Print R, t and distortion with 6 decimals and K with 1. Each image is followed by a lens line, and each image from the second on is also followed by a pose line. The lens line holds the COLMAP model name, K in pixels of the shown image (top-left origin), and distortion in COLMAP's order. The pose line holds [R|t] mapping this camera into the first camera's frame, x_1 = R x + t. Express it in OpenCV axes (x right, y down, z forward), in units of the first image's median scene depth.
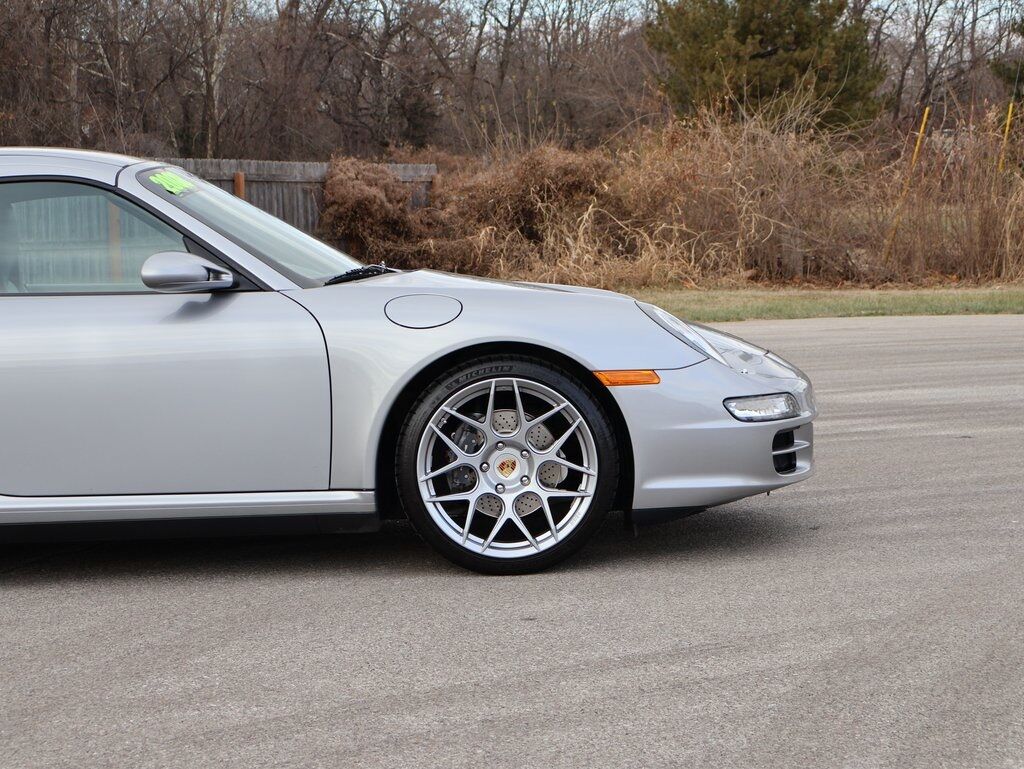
lens RADIAL K [[2078.0, 0, 512.0], [0, 2078.0, 384.5], [0, 0, 1]] dist [-0.036502, -0.455048]
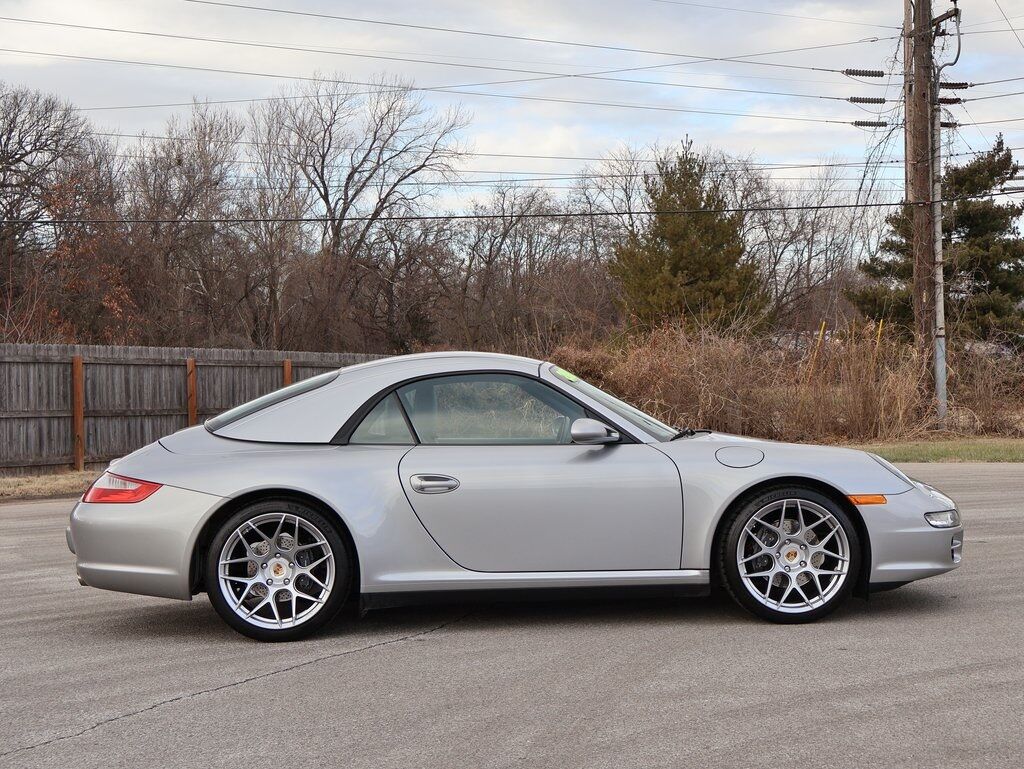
lens RADIAL K [[1454.3, 0, 512.0], [0, 1454.3, 384.5], [0, 0, 1]] dist [-0.004579, -0.038263]
pose [[0.999783, 0.008268, 0.019117, -0.238838], [-0.006589, 0.996250, -0.086271, 0.006788], [-0.019759, 0.086126, 0.996088, -0.115638]]
